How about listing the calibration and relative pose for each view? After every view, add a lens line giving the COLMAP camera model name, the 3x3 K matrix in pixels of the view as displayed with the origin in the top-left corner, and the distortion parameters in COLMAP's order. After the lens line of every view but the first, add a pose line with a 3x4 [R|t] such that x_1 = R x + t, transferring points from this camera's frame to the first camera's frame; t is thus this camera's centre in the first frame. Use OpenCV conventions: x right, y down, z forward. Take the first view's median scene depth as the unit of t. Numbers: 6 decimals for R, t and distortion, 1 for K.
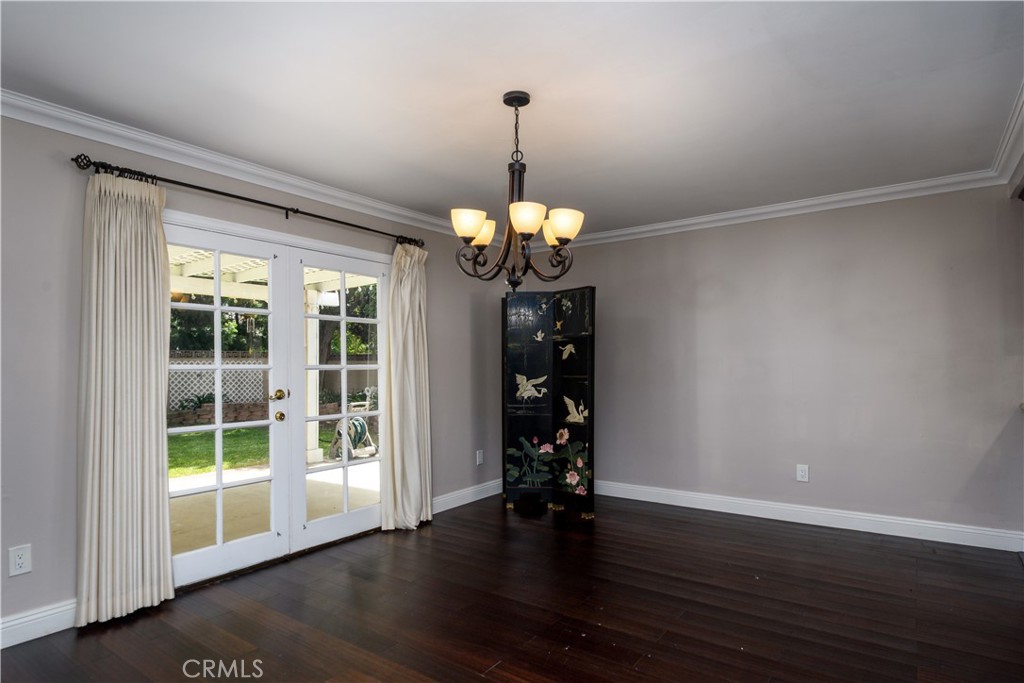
lens RADIAL K [[561.6, 0, 506.6], [0, 561.6, 350.7], [0, 0, 1]] dist [0.004939, 0.000420]
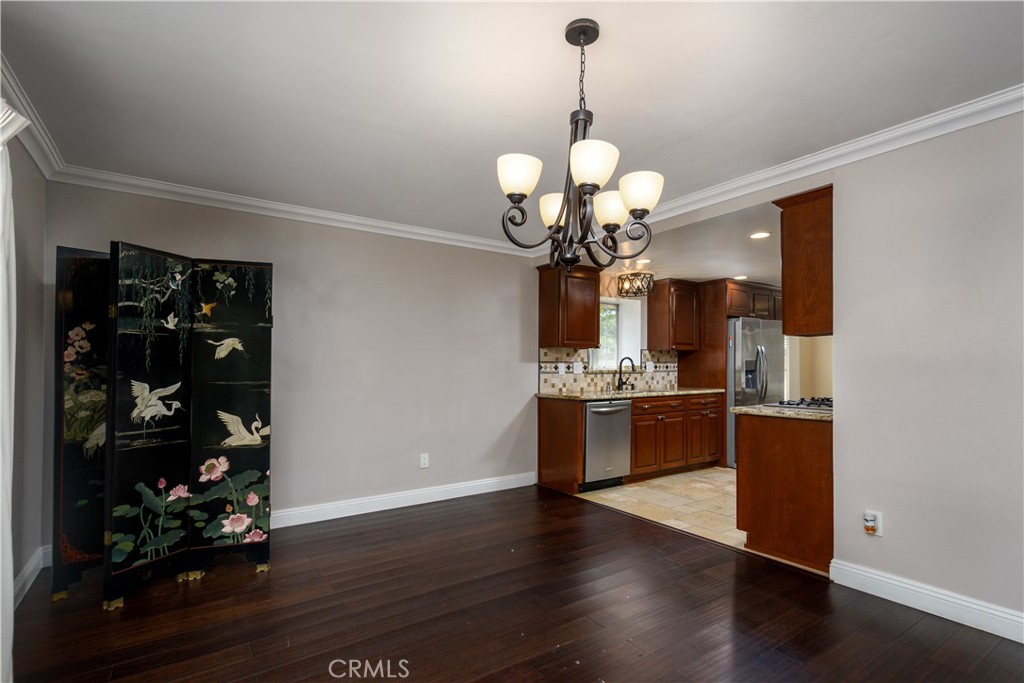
lens RADIAL K [[484.6, 0, 512.0], [0, 484.6, 363.3], [0, 0, 1]] dist [0.002972, -0.000755]
pose [[0.335540, 0.020599, 0.941801, -0.339804], [-0.029241, 0.999507, -0.011443, 0.017305], [-0.941572, -0.023699, 0.335977, 0.443737]]
